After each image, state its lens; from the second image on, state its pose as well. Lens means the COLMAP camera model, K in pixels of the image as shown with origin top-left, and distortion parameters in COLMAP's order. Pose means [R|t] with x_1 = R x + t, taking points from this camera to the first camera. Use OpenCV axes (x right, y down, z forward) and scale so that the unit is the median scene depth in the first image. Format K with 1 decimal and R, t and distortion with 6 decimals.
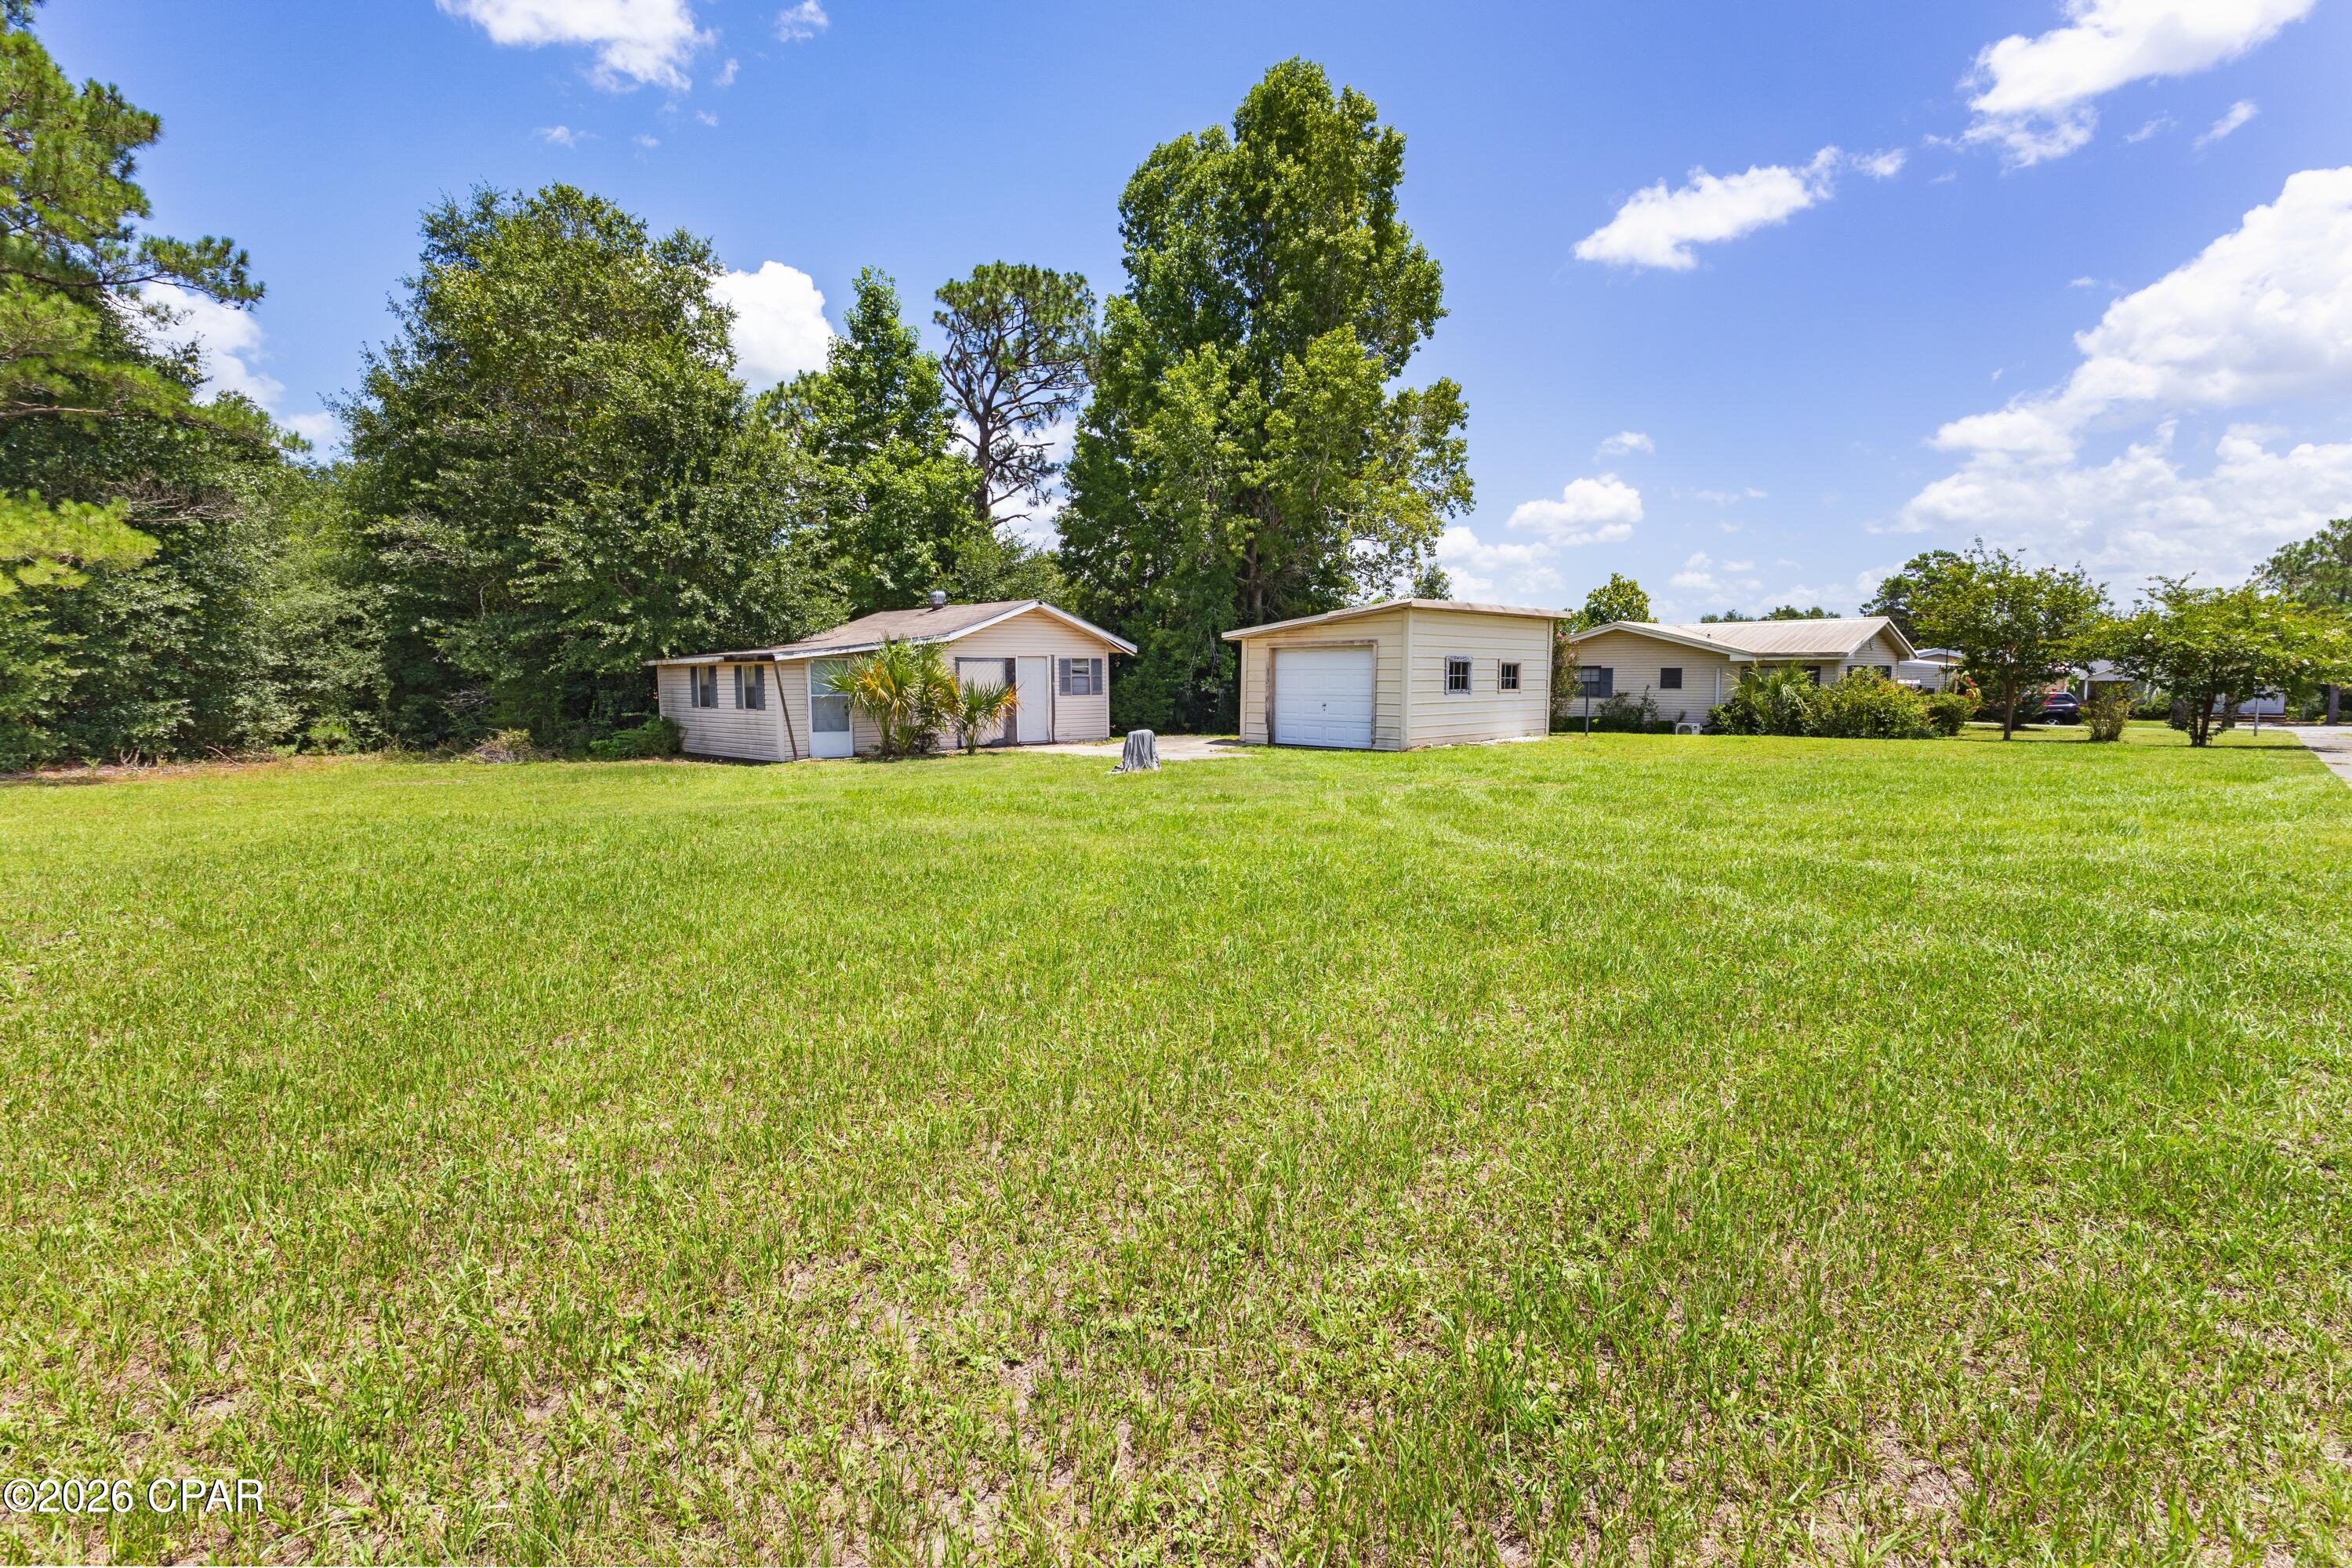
lens RADIAL K [[1094.2, 0, 1175.2], [0, 1094.2, 744.5], [0, 0, 1]] dist [-0.000015, -0.000371]
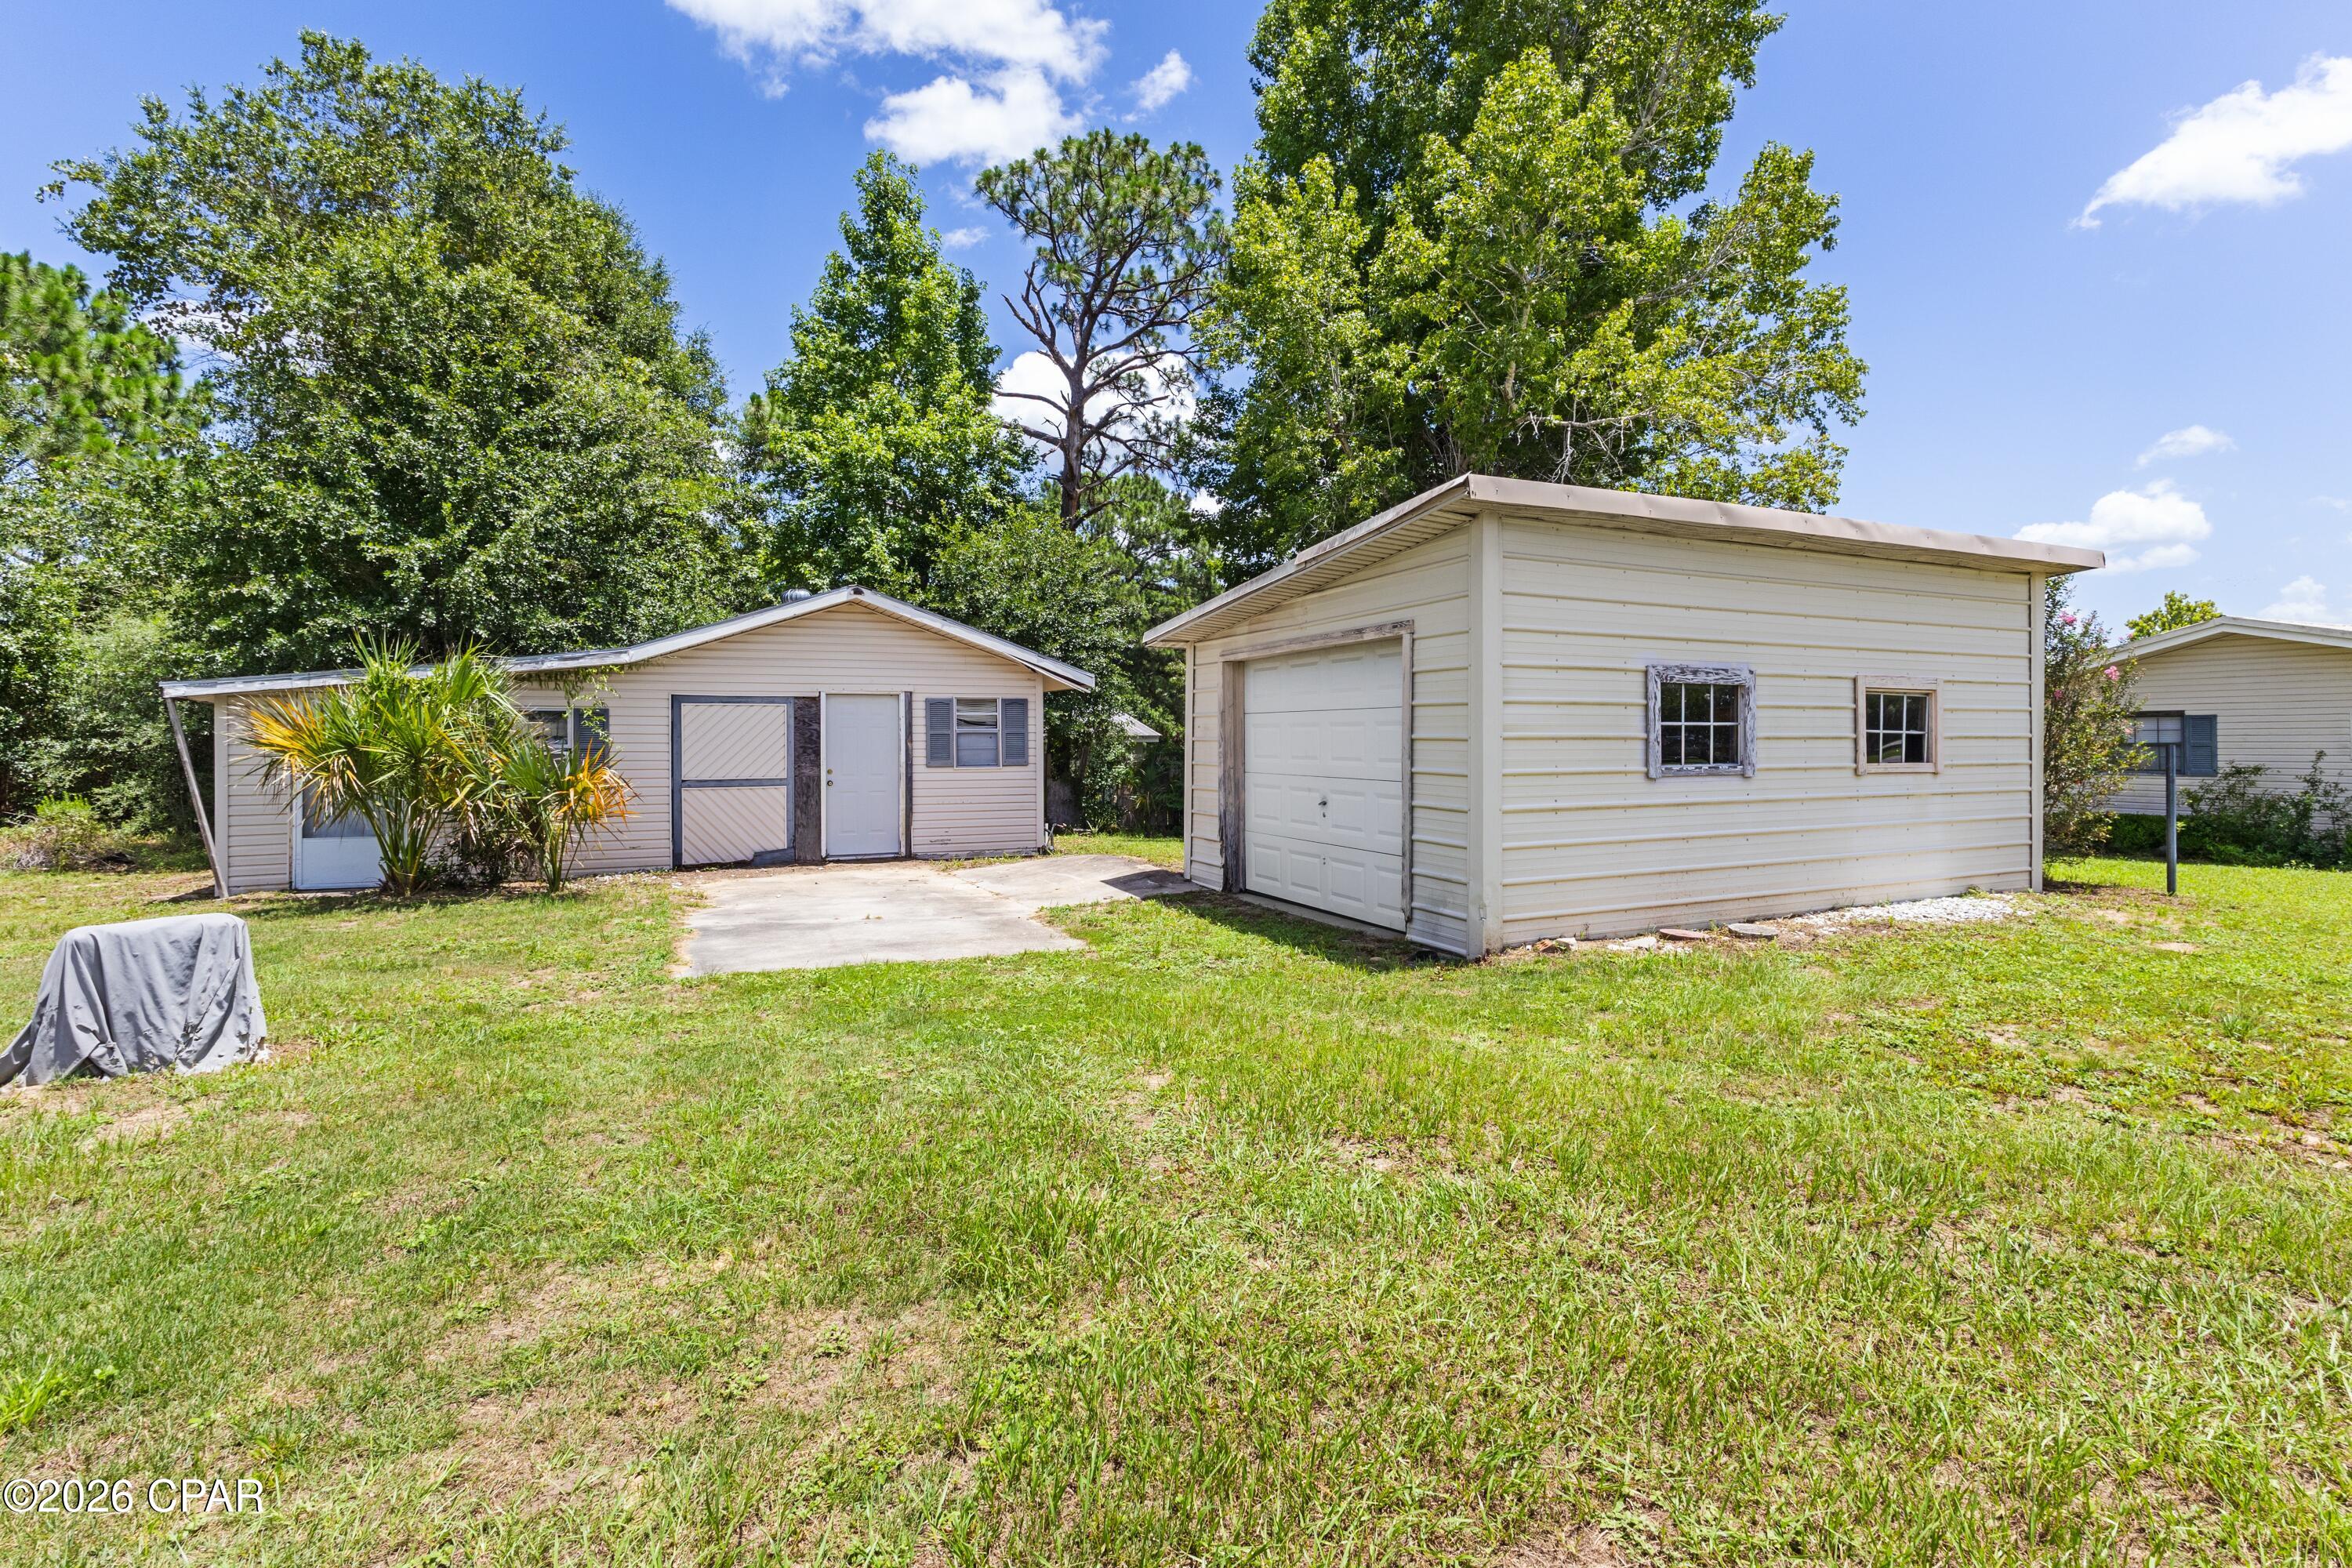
lens RADIAL K [[1097.4, 0, 1183.1], [0, 1097.4, 728.1], [0, 0, 1]] dist [-0.015136, 0.026105]
pose [[0.938657, -0.003154, -0.344839, 0.195178], [-0.021612, 0.997455, -0.067951, -0.030241], [0.344175, 0.071235, 0.936199, 0.540445]]
